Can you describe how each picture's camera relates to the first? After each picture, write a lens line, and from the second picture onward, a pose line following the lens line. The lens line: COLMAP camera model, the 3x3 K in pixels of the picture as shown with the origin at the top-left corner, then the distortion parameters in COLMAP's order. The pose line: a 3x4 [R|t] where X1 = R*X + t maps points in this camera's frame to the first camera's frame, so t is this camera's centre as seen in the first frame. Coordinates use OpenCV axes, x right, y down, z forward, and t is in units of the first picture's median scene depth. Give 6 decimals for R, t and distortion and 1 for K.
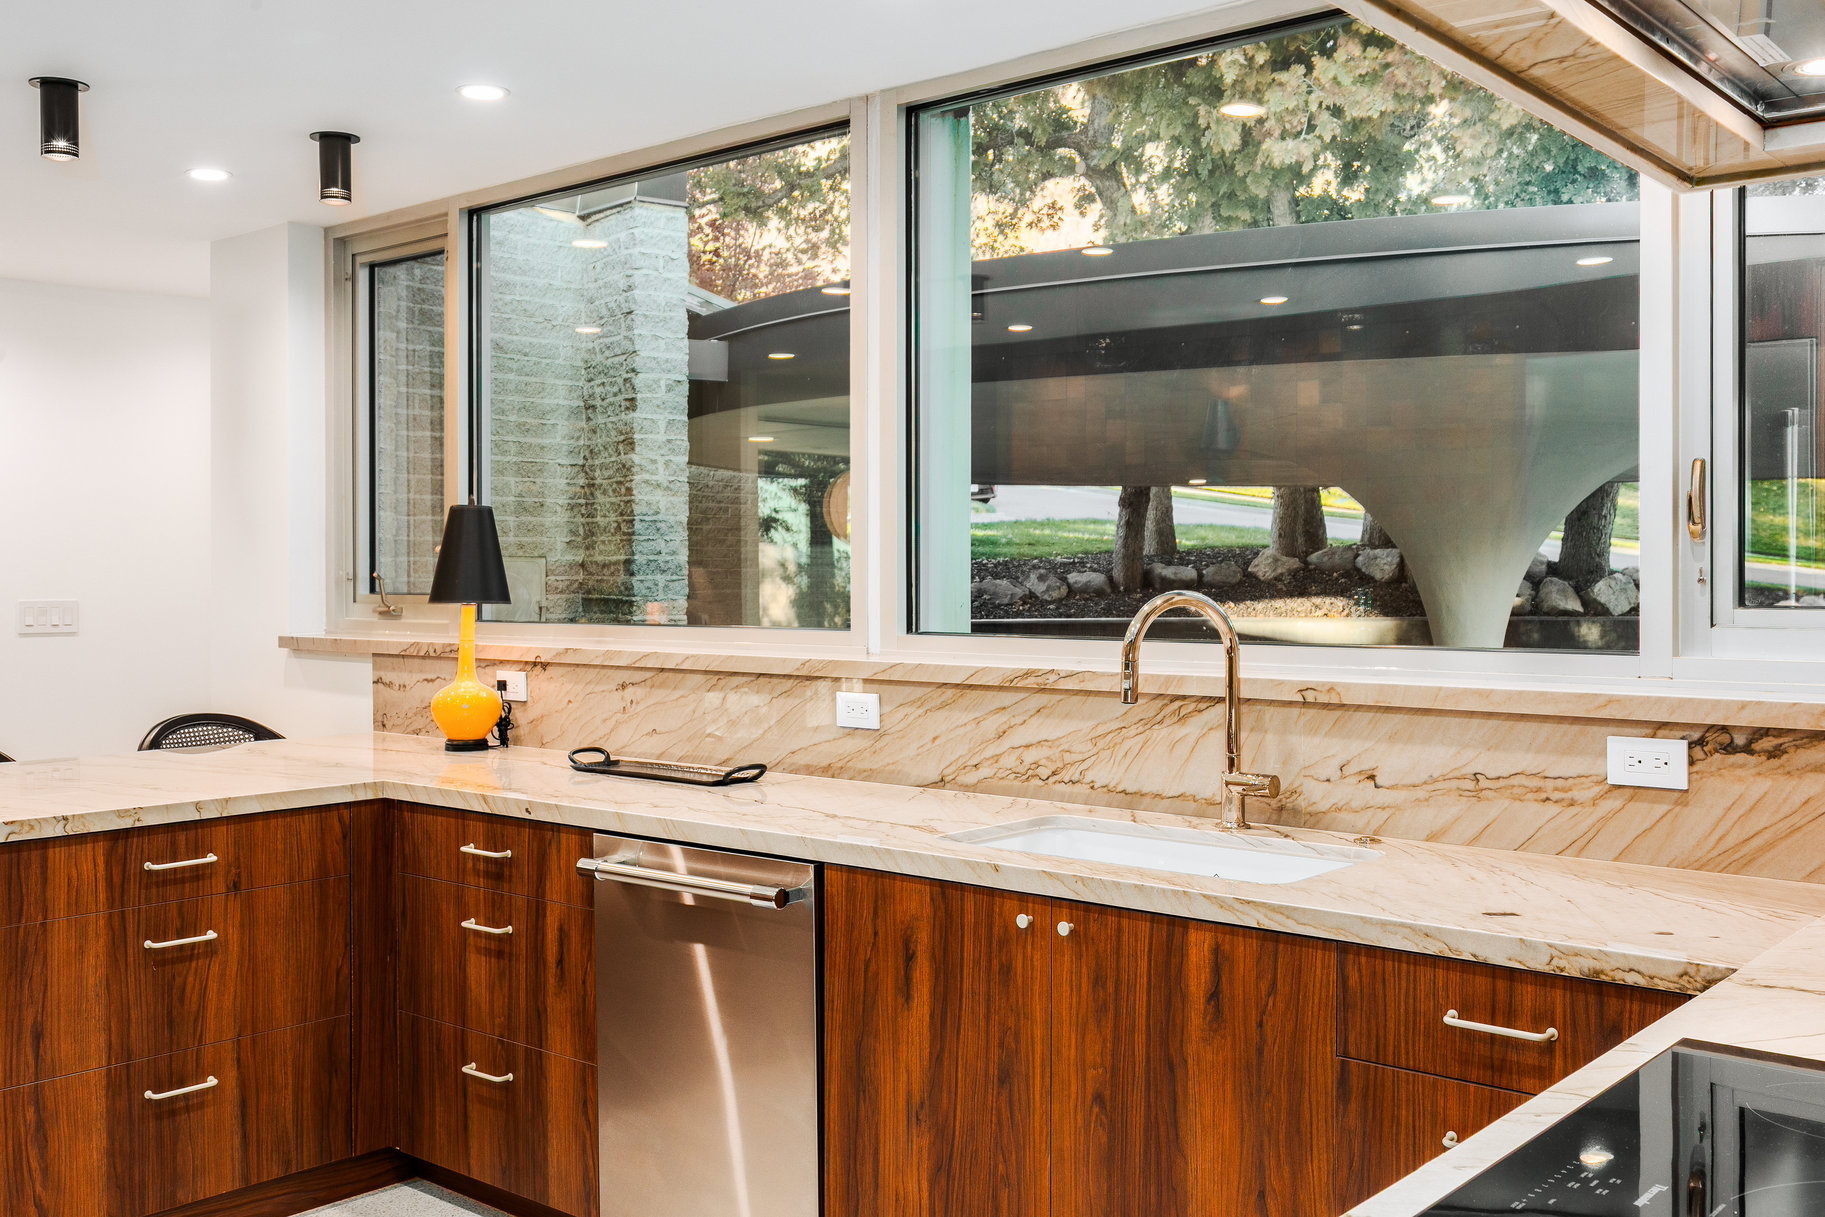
lens RADIAL K [[1720.8, 0, 916.2], [0, 1720.8, 601.4], [0, 0, 1]] dist [-0.001704, 0.000000]
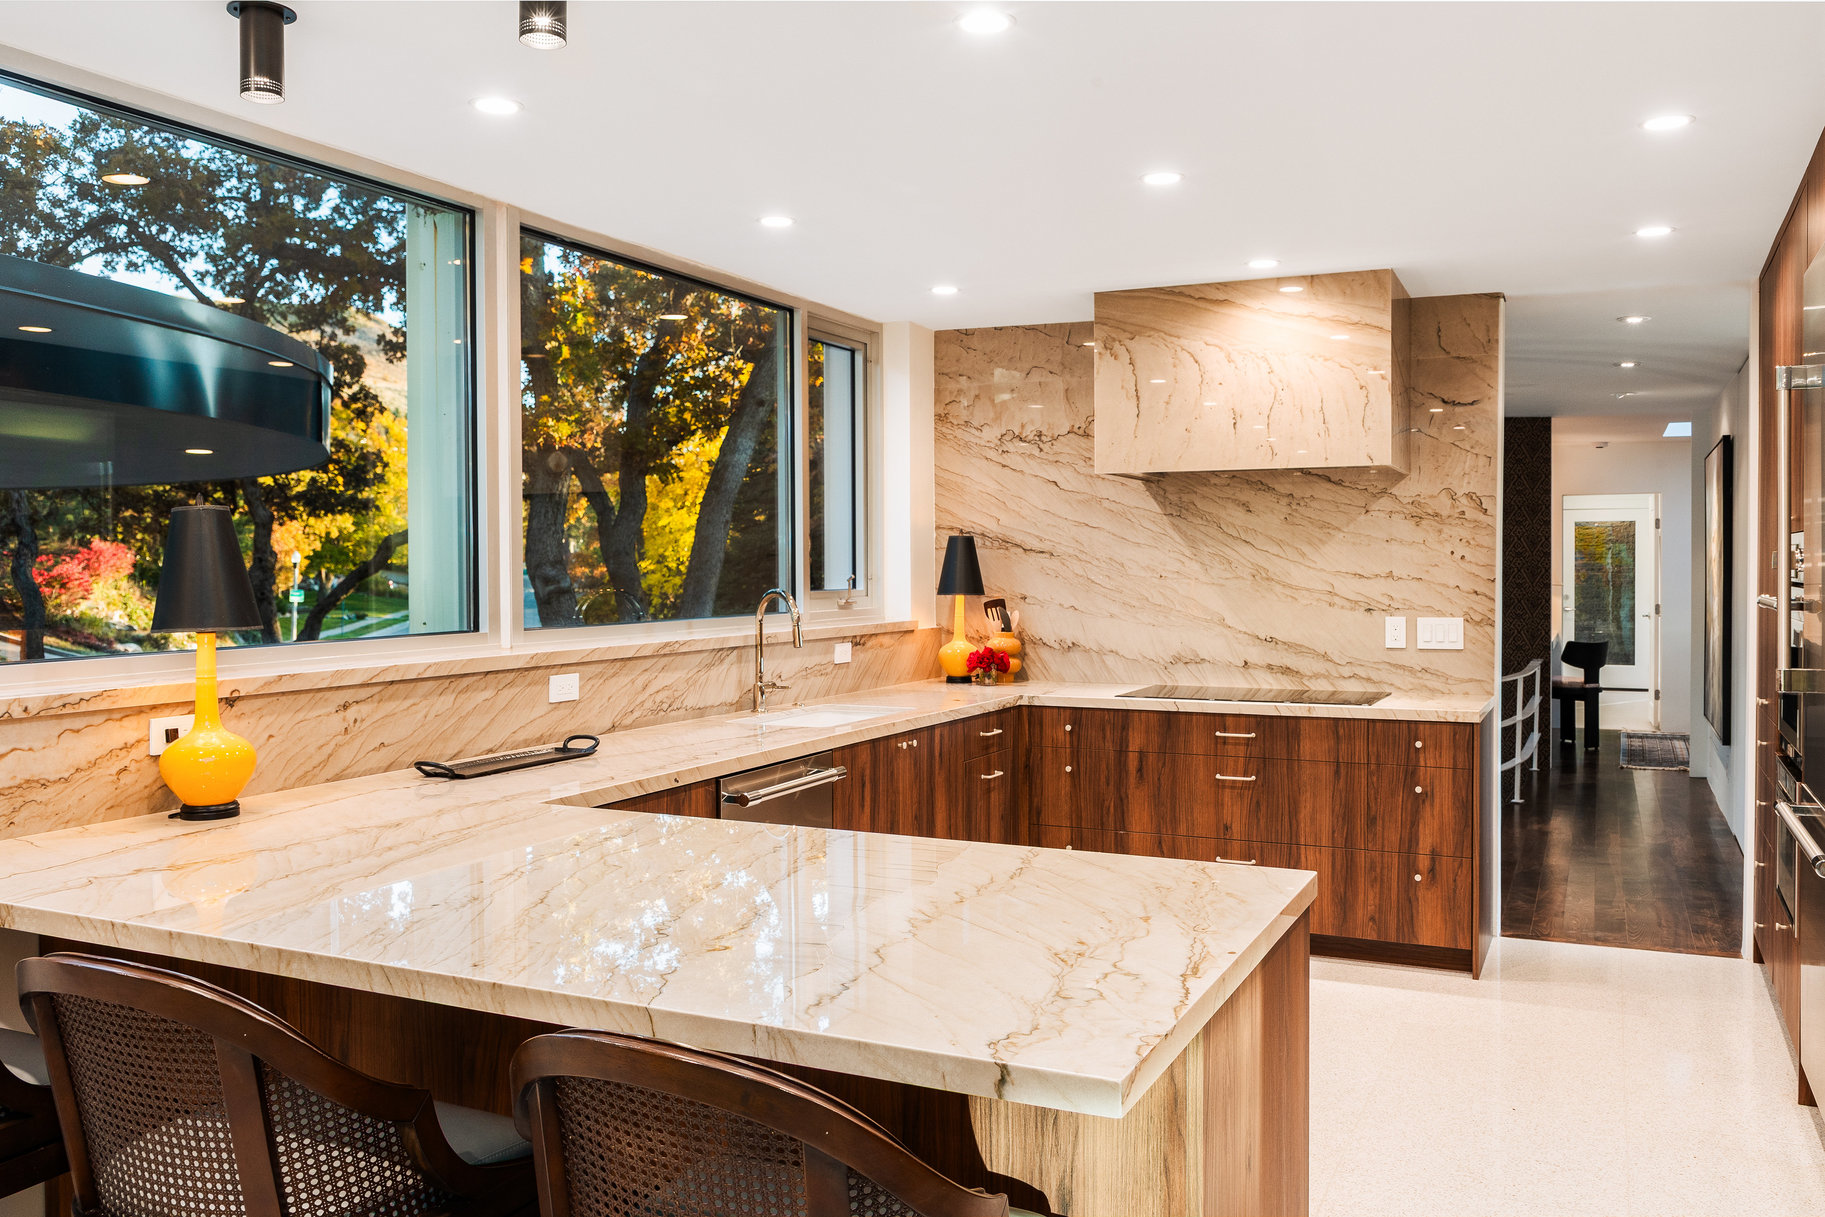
lens RADIAL K [[1494.6, 0, 914.4], [0, 1494.6, 600.2], [0, 0, 1]] dist [-0.002211, 0.001126]
pose [[-0.262061, -0.022123, 0.964798, -1.237632], [0.020986, 0.999370, 0.028616, -0.031793], [-0.964823, 0.027747, -0.261432, 1.064176]]
